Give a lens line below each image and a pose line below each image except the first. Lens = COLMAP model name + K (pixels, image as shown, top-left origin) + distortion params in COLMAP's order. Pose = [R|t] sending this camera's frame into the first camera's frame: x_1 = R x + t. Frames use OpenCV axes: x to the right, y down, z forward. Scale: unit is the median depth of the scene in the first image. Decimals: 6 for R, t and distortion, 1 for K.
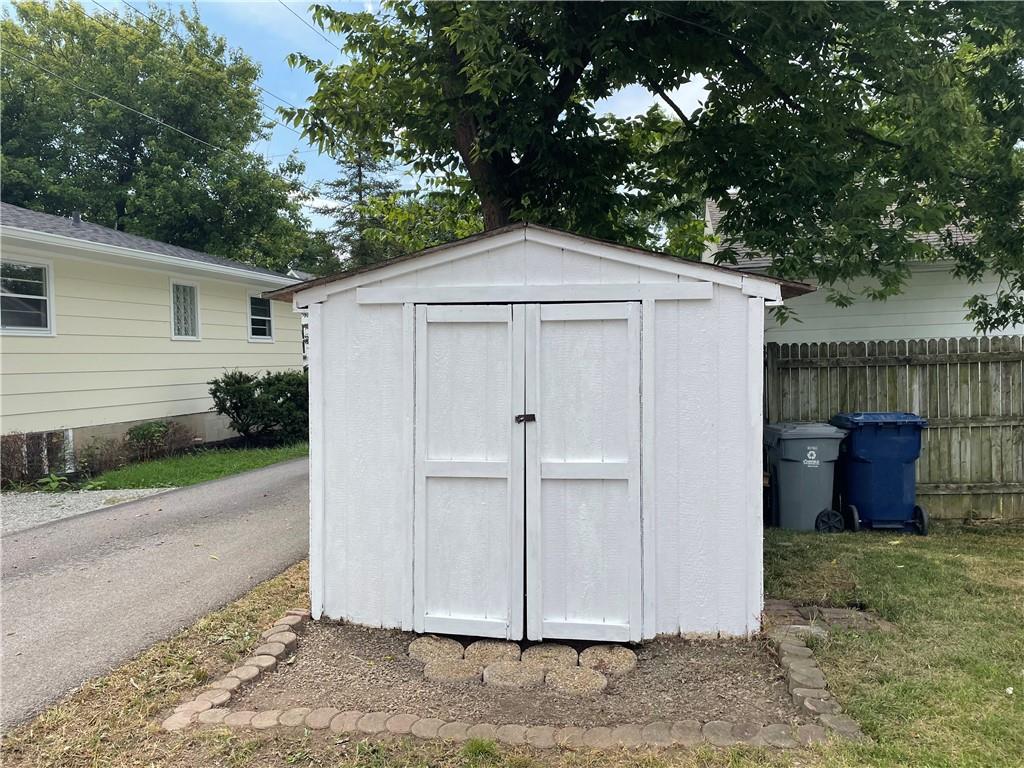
lens RADIAL K [[795.0, 0, 509.5], [0, 795.0, 384.1], [0, 0, 1]] dist [0.021435, -0.001682]
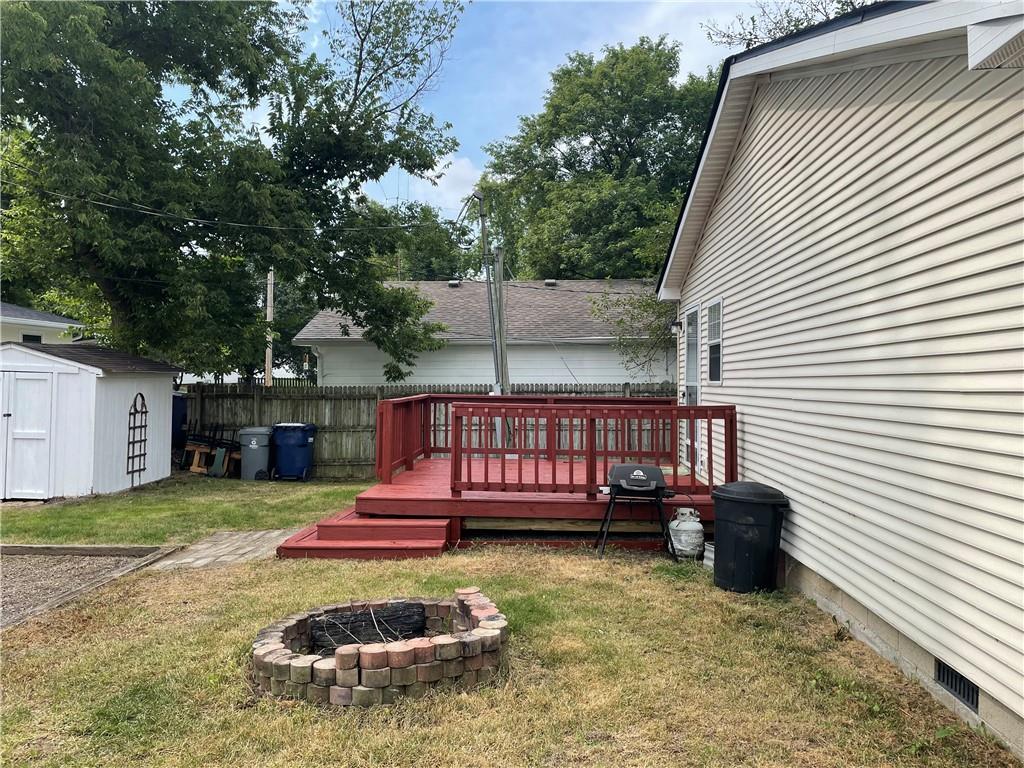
lens RADIAL K [[795.0, 0, 513.8], [0, 795.0, 382.3], [0, 0, 1]] dist [0.021435, -0.001682]
pose [[0.996142, 0.030758, 0.082189, 1.089311], [-0.028224, 0.999095, -0.031814, -0.021270], [-0.083093, 0.029372, 0.996109, -1.337337]]
